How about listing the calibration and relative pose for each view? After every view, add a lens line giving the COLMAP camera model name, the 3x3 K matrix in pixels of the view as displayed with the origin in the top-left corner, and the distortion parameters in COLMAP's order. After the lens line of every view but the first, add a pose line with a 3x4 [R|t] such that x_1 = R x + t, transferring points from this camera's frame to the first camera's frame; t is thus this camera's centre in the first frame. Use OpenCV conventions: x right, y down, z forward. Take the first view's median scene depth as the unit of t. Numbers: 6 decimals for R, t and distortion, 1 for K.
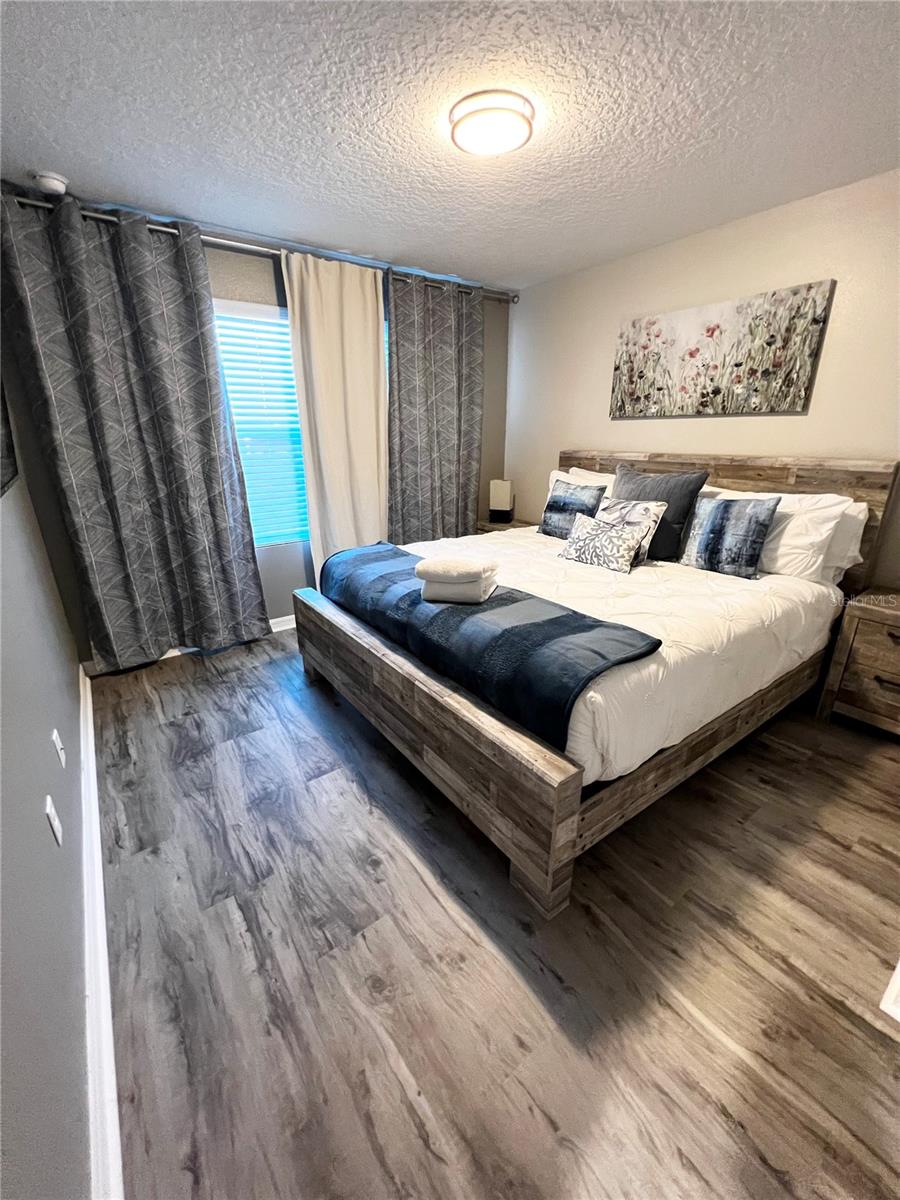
lens RADIAL K [[479.2, 0, 448.7], [0, 479.2, 597.6], [0, 0, 1]] dist [-0.001000, 0.000645]
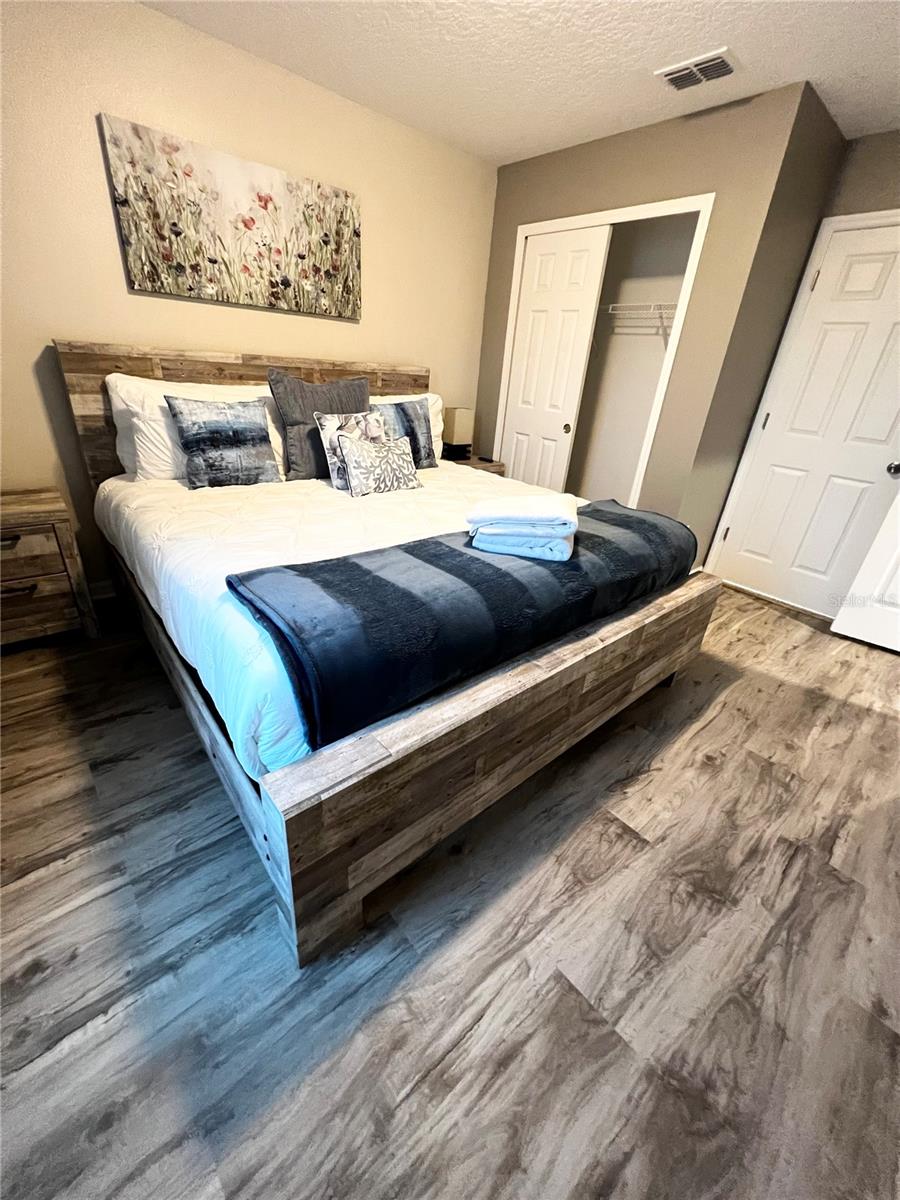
lens RADIAL K [[479.2, 0, 448.7], [0, 479.2, 597.6], [0, 0, 1]] dist [-0.001000, 0.000645]
pose [[-0.085252, -0.434471, 0.896642, -0.577406], [0.256755, 0.859946, 0.441101, -0.255929], [-0.962709, 0.267822, 0.038241, 0.887273]]
